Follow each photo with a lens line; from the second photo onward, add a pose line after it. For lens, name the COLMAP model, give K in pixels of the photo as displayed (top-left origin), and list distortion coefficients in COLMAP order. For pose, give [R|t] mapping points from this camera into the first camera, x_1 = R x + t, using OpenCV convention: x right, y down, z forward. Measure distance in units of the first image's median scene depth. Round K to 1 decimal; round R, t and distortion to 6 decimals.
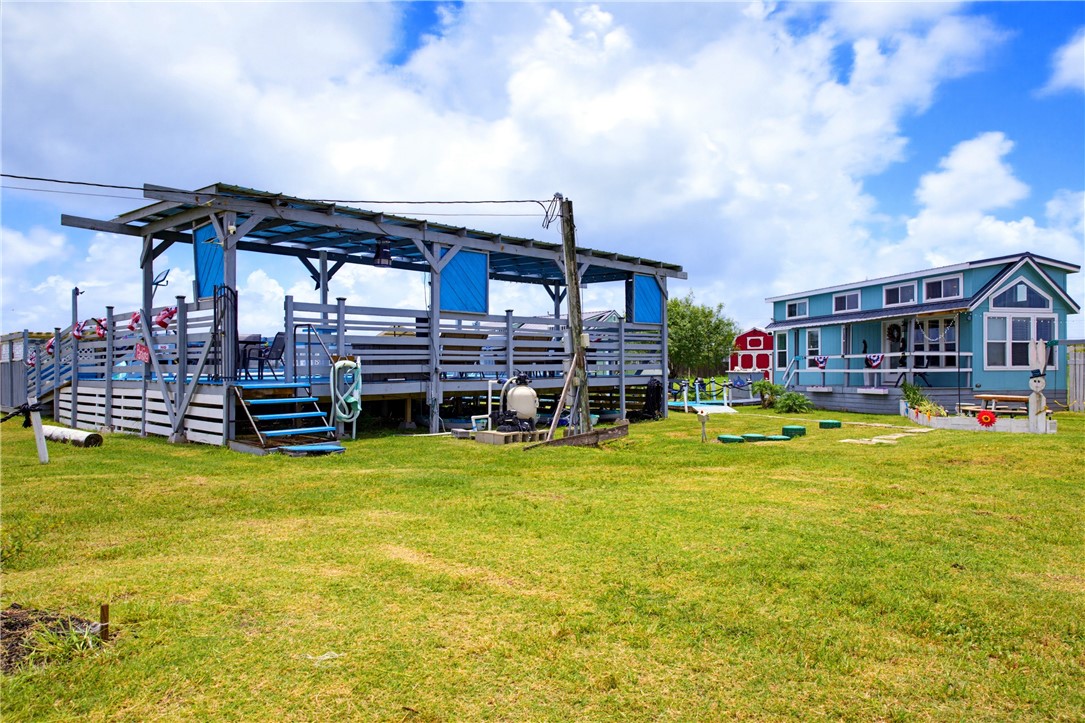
lens RADIAL K [[730.8, 0, 543.5], [0, 730.8, 366.7], [0, 0, 1]] dist [-0.002398, -0.001043]
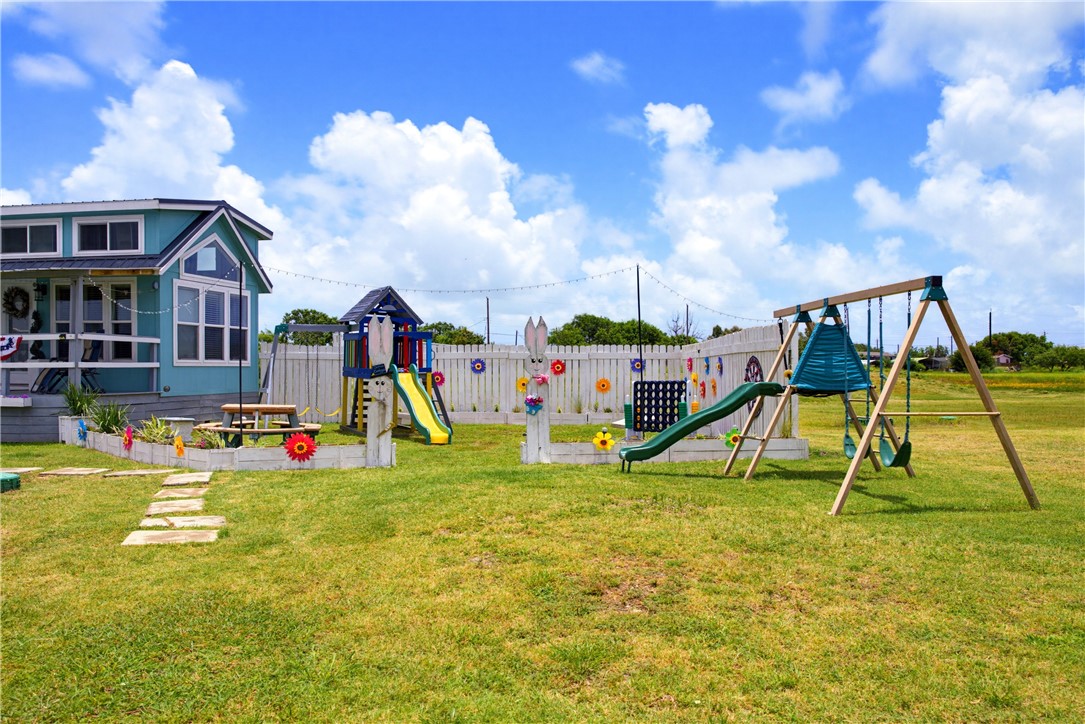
lens RADIAL K [[857.8, 0, 543.4], [0, 857.8, 368.6], [0, 0, 1]] dist [0.006545, -0.002507]
pose [[0.446110, 0.003990, 0.894969, 0.051125], [-0.010290, 0.999947, 0.000671, 0.003501], [-0.894919, -0.009508, 0.446127, 0.345056]]
